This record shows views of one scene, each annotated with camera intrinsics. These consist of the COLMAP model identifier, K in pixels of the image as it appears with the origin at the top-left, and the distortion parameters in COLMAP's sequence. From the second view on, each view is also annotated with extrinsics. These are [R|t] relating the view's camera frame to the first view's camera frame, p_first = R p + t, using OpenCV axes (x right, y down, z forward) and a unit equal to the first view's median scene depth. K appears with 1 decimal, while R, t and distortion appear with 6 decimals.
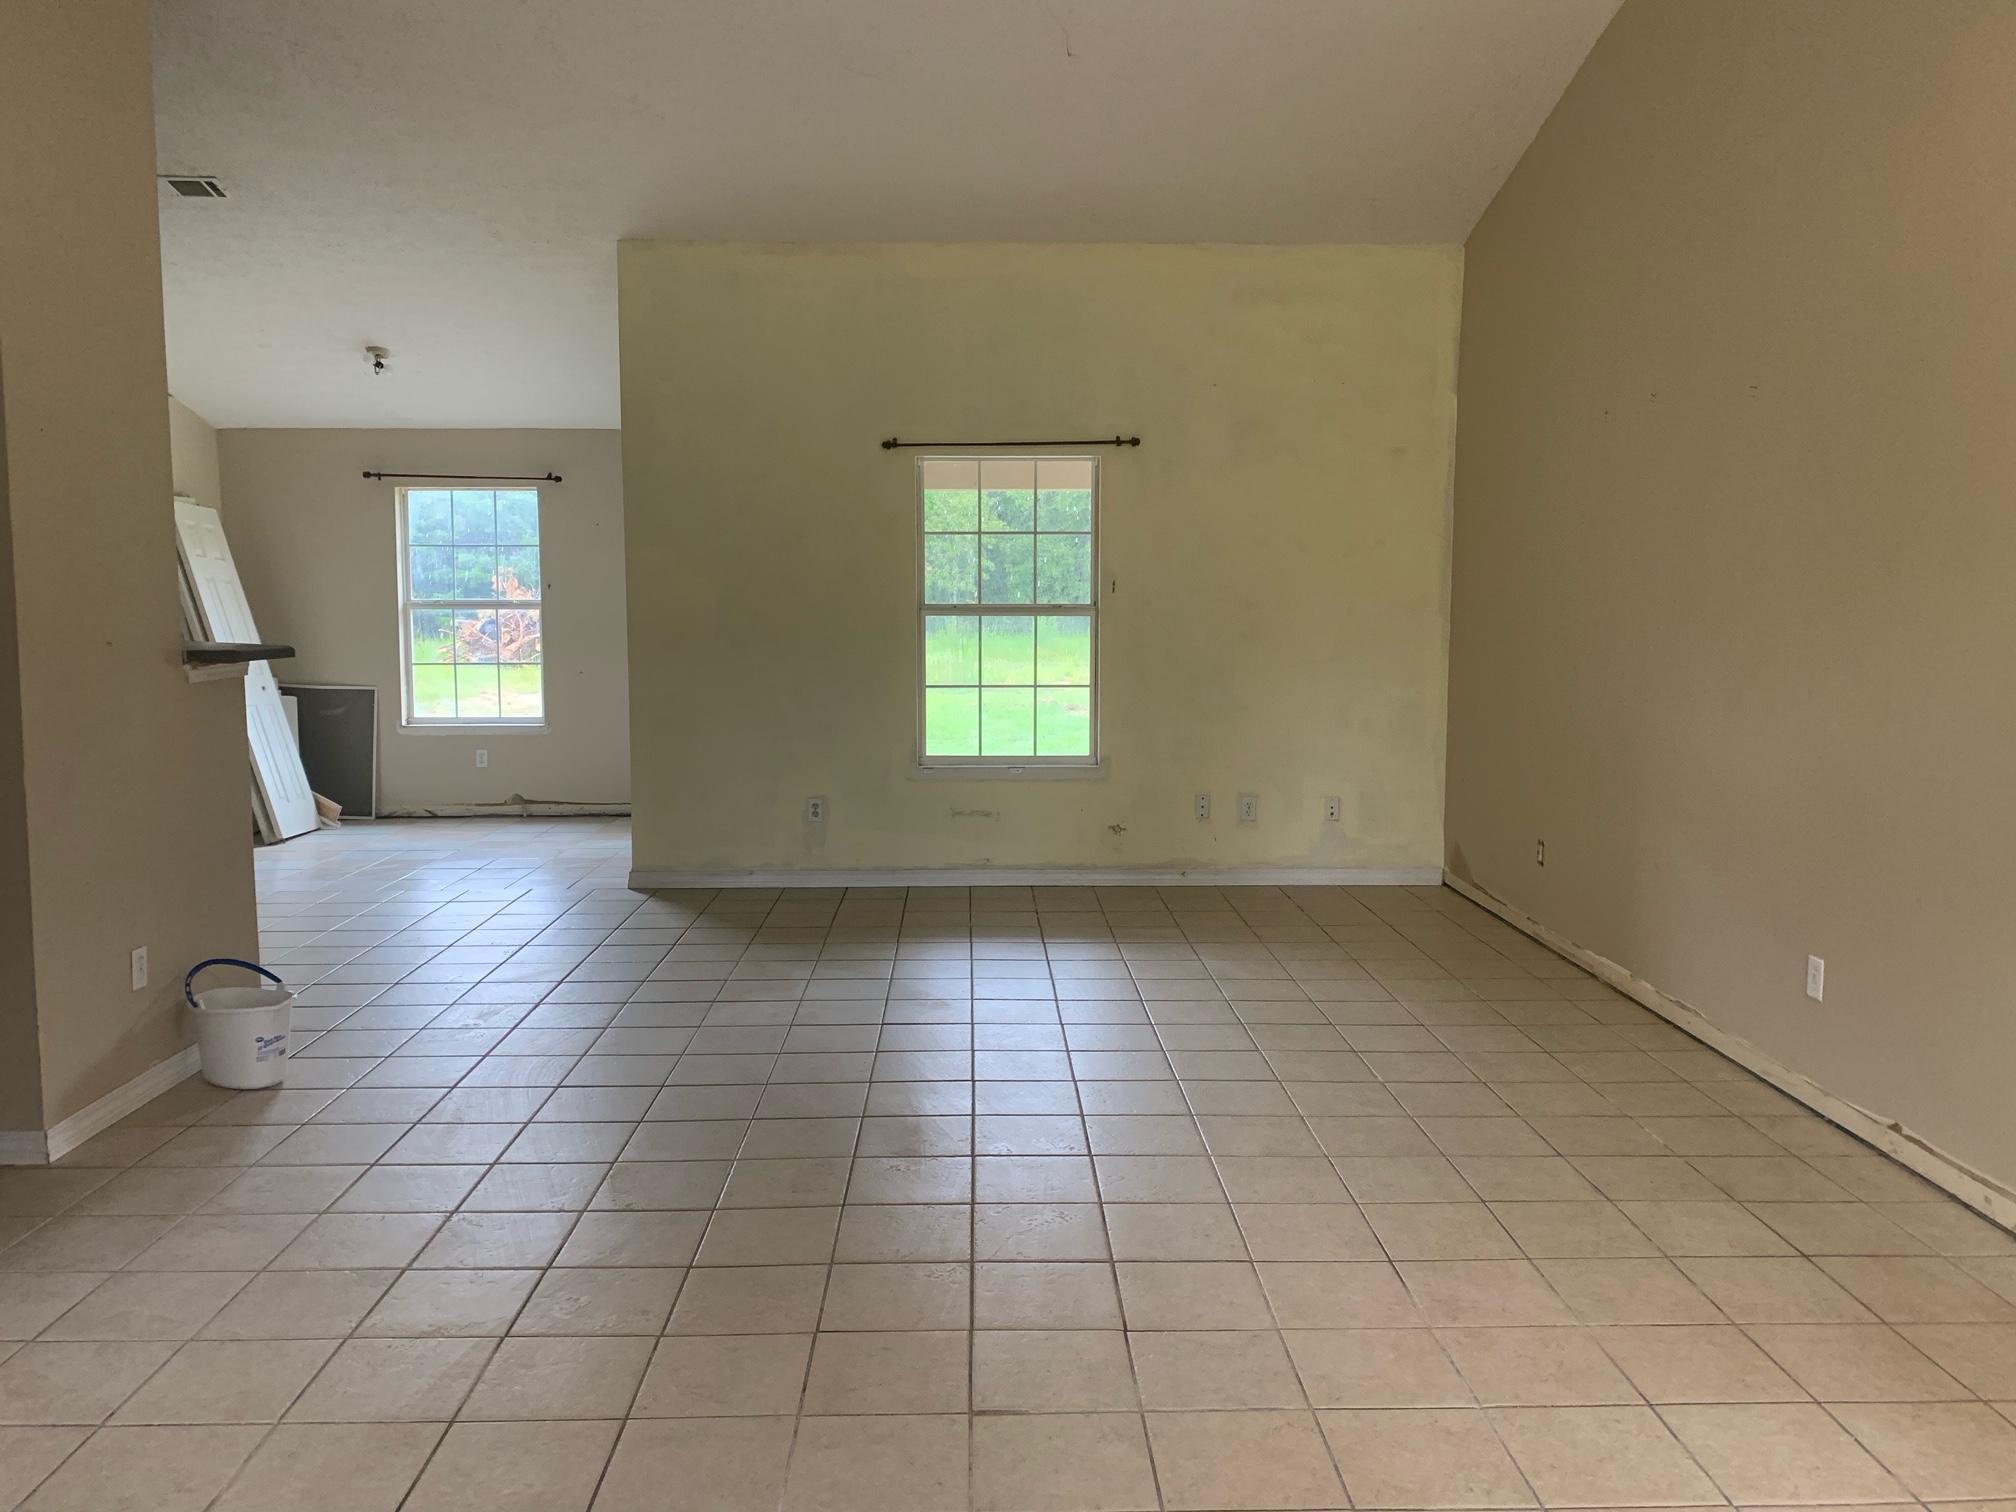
lens RADIAL K [[1603.8, 0, 1008.0], [0, 1603.8, 756.0], [0, 0, 1]] dist [0.065073, 0.000845]
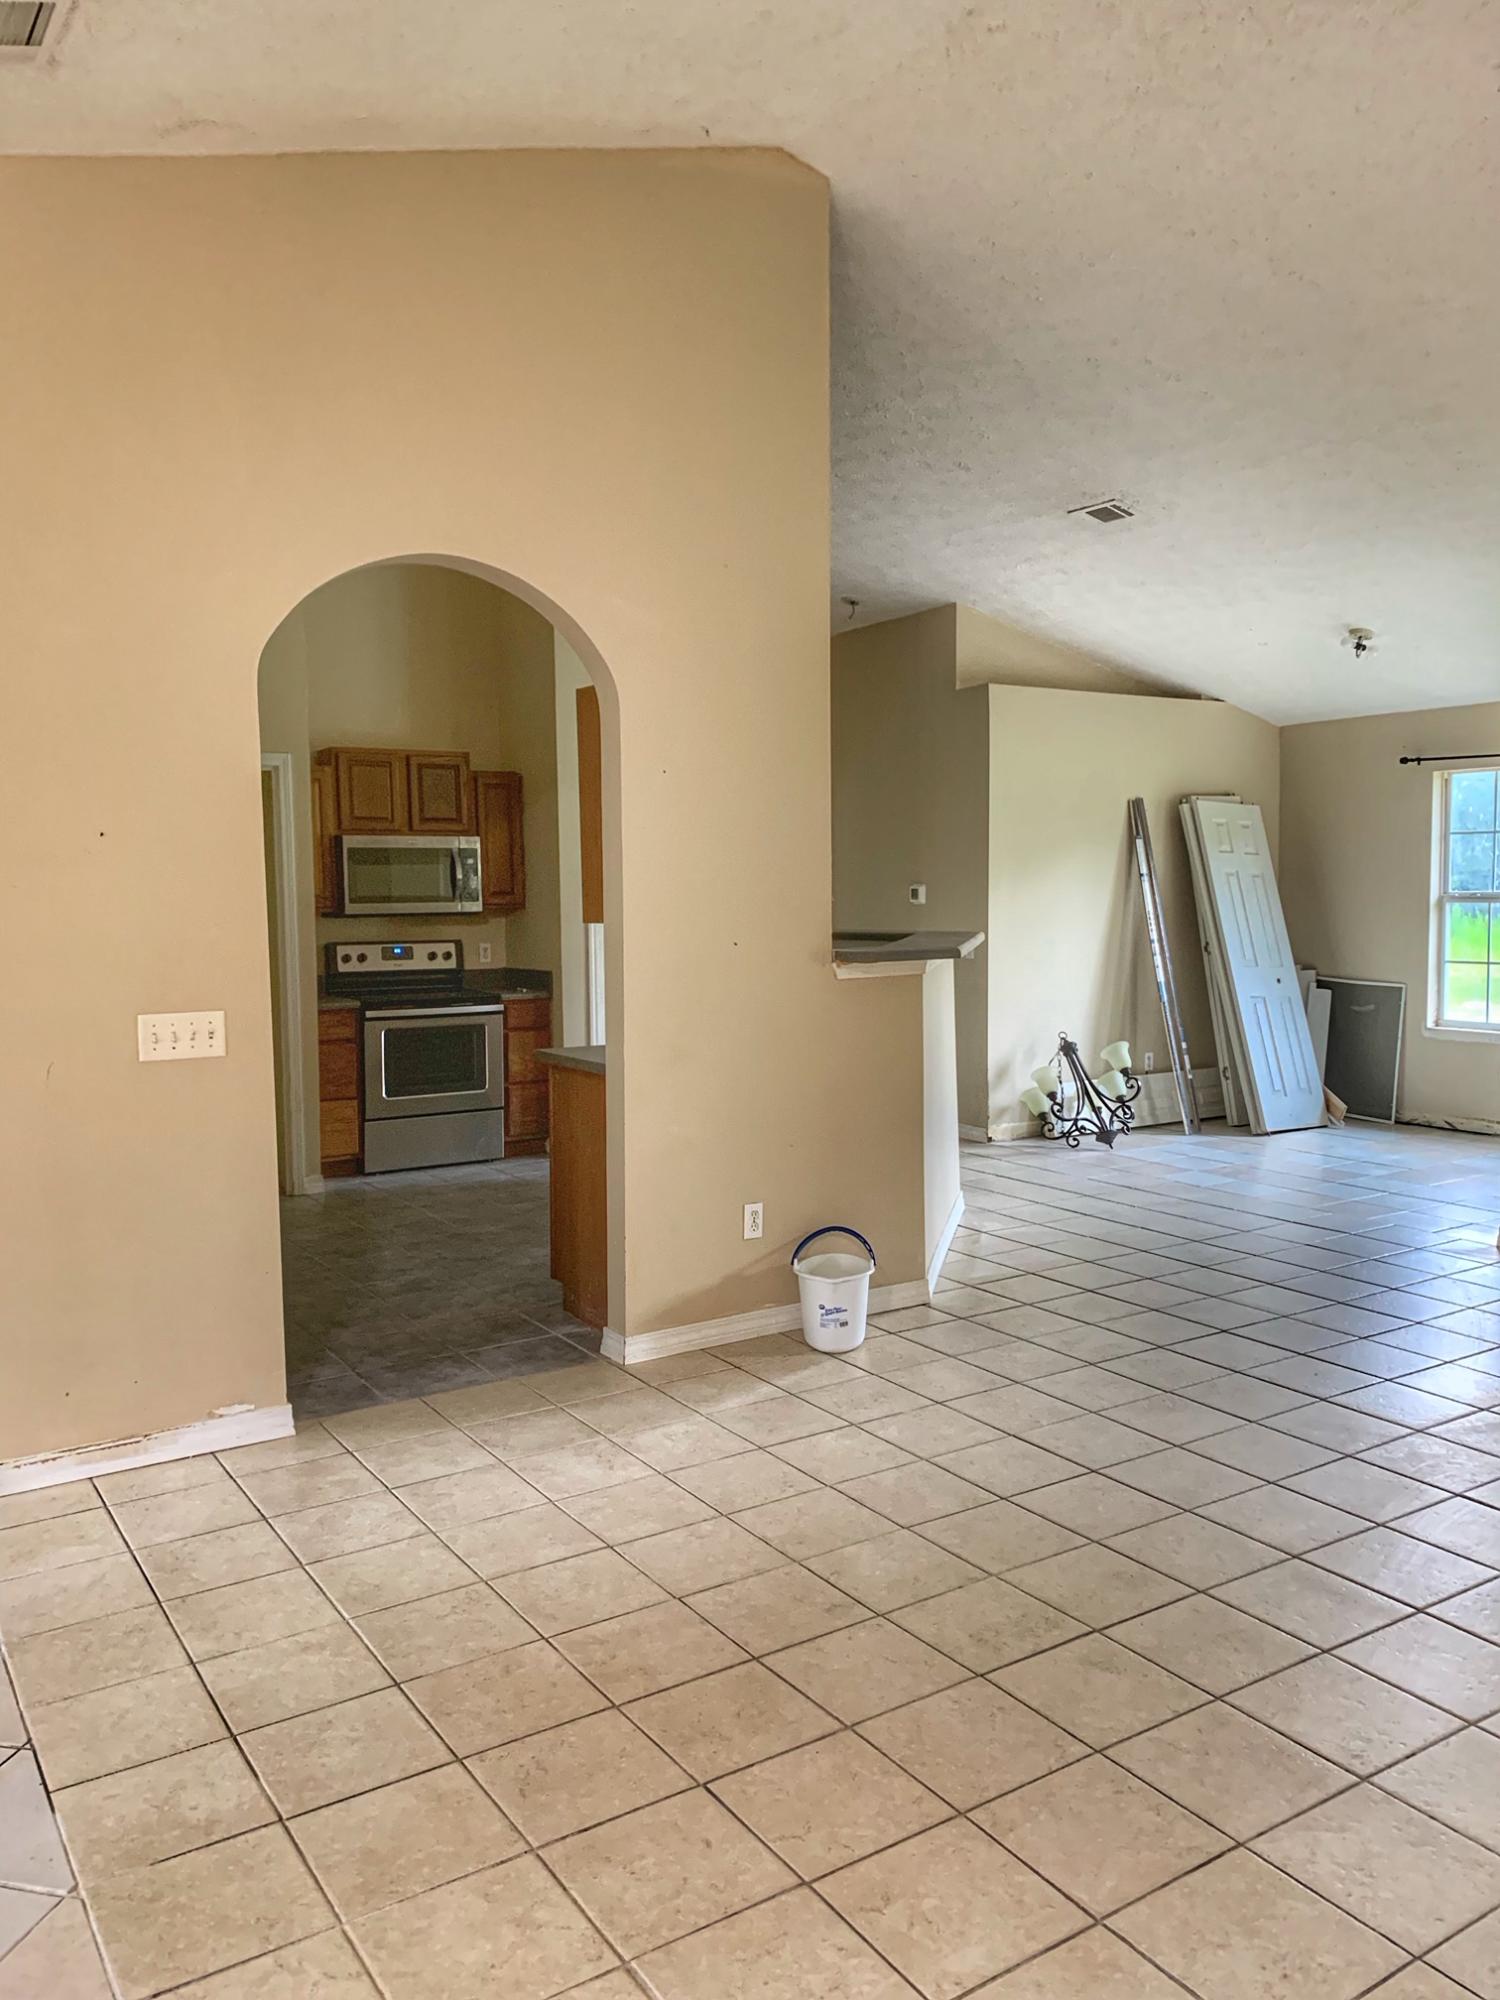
lens RADIAL K [[1591.1, 0, 750.0], [0, 1591.1, 1000.0], [0, 0, 1]] dist [0.065073, 0.000845]
pose [[0.546466, 0.060625, -0.835284, 0.188079], [-0.079211, 0.996647, 0.020515, -0.023253], [0.833727, 0.054953, 0.549435, 0.174184]]
